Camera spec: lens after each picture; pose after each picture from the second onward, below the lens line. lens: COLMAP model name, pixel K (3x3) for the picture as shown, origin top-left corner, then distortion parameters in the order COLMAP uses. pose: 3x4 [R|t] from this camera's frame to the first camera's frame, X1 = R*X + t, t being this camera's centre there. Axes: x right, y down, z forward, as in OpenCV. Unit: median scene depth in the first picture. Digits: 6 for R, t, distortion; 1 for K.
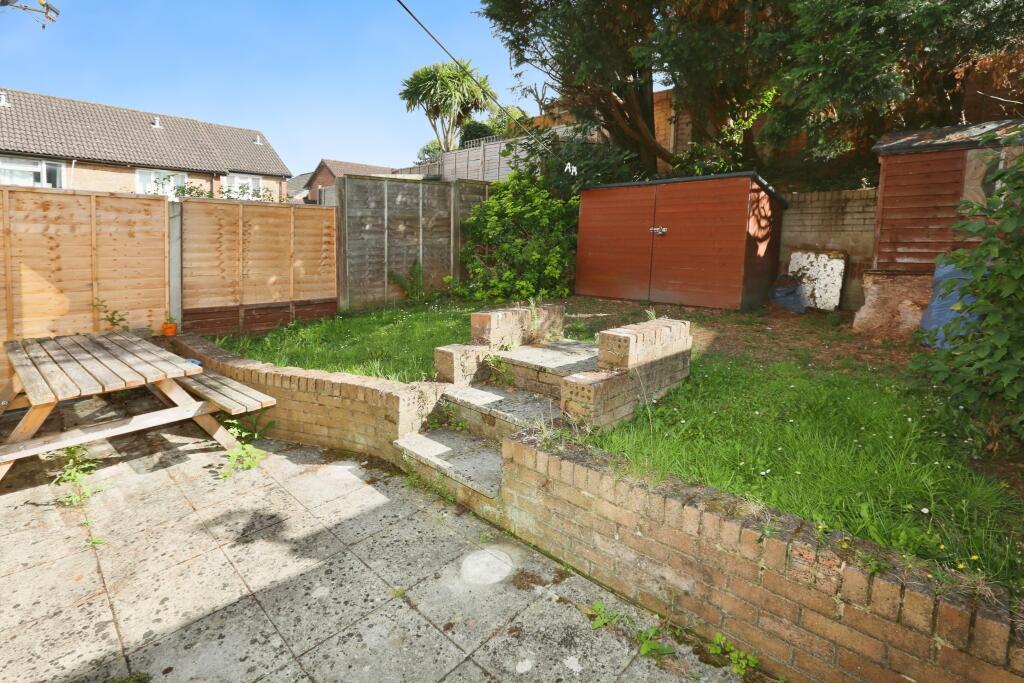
lens RADIAL K [[477.0, 0, 508.3], [0, 477.0, 328.1], [0, 0, 1]] dist [-0.051092, 0.019254]
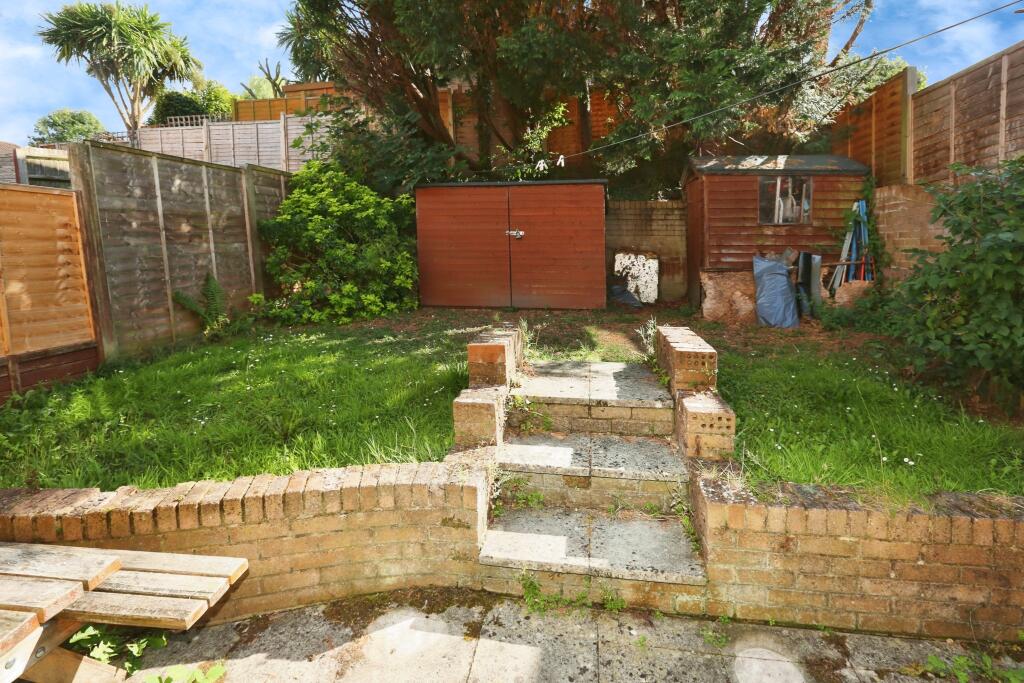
lens RADIAL K [[477.0, 0, 508.3], [0, 477.0, 328.1], [0, 0, 1]] dist [-0.051092, 0.019254]
pose [[0.821452, -0.100489, 0.561354, -0.261123], [0.103183, 0.994296, 0.026998, -0.041745], [-0.560865, 0.035745, 0.827135, 0.205499]]
